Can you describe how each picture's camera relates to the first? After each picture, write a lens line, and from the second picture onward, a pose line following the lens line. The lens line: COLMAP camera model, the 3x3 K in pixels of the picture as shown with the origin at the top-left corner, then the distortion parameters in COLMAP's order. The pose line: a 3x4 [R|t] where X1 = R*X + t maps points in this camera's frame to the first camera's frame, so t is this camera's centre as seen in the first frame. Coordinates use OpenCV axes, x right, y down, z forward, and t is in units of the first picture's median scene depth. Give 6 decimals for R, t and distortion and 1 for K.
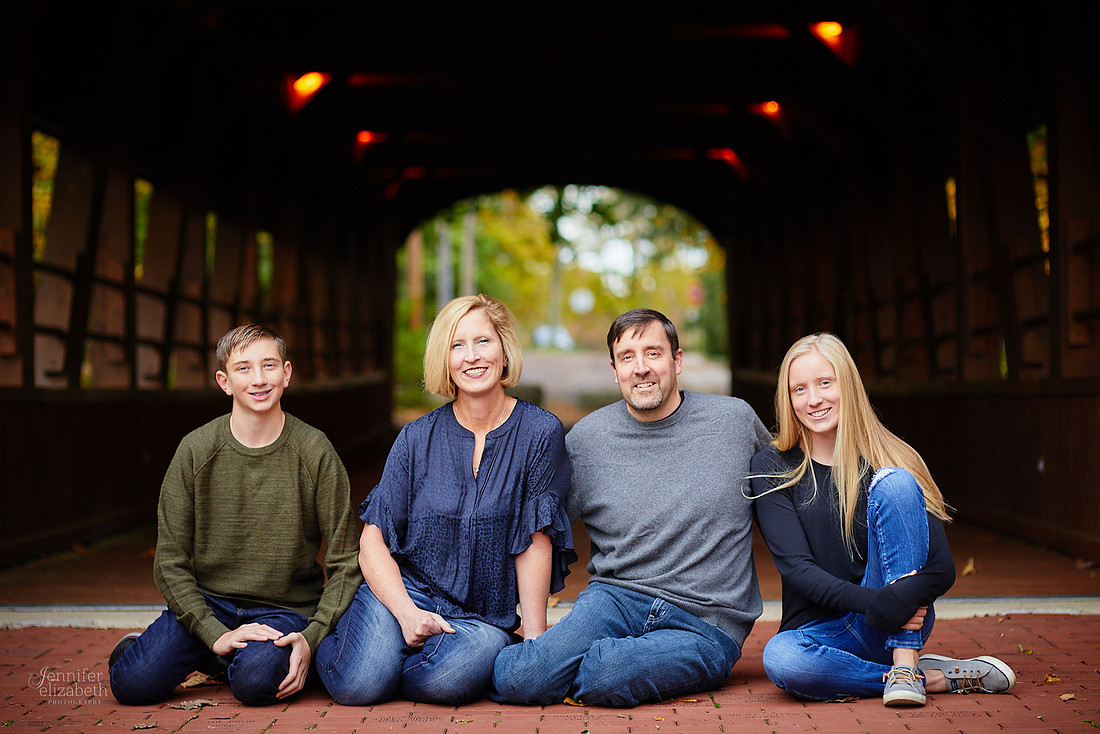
lens RADIAL K [[2762.7, 0, 550.0], [0, 2762.7, 367.0], [0, 0, 1]] dist [-0.039808, -0.103849]
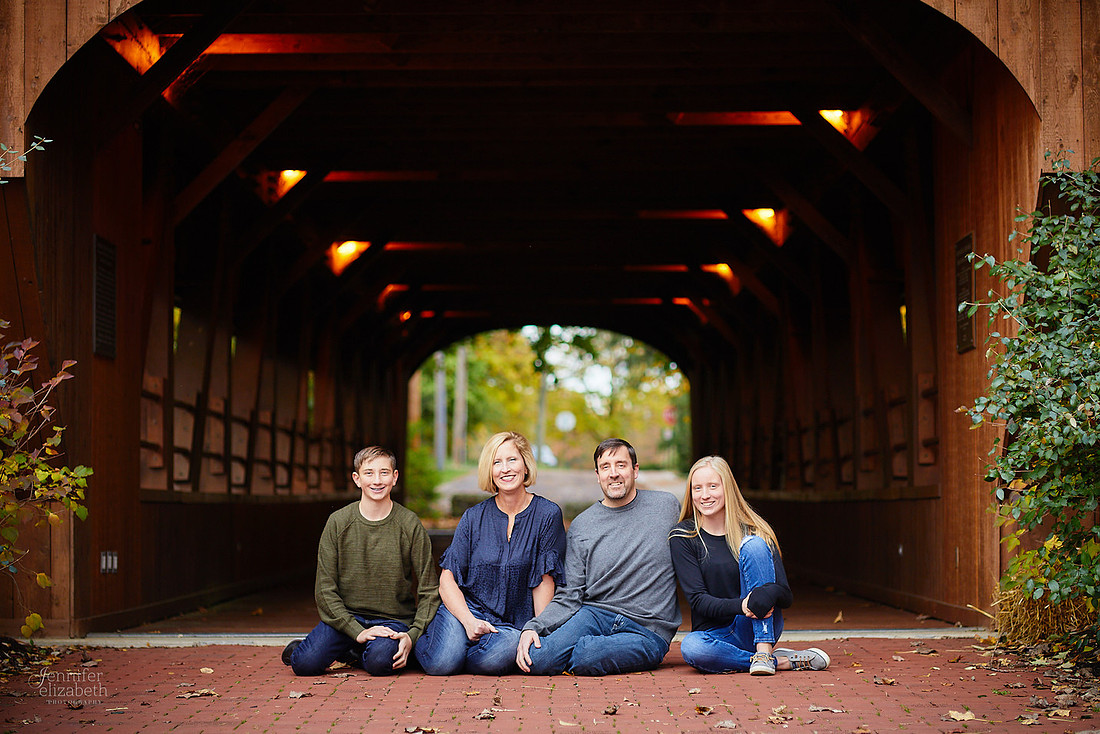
lens RADIAL K [[2694.4, 0, 550.0], [0, 2694.4, 367.0], [0, 0, 1]] dist [0.013221, -1.258768]
pose [[0.999967, 0.004882, 0.006484, -0.013633], [-0.004595, 0.999040, -0.043560, 0.005688], [-0.006690, 0.043529, 0.999030, -0.624939]]
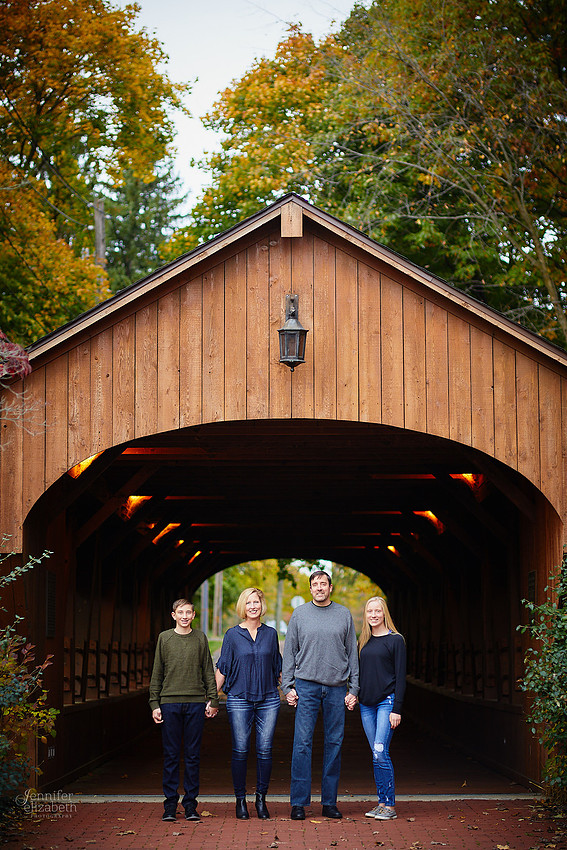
lens RADIAL K [[2134.8, 0, 283.5], [0, 2134.8, 425.0], [0, 0, 1]] dist [-0.039808, -0.103849]
pose [[0.999940, 0.009167, 0.005973, -0.040680], [-0.008525, 0.994955, -0.099957, -0.083989], [-0.006859, 0.099901, 0.994974, -1.437810]]
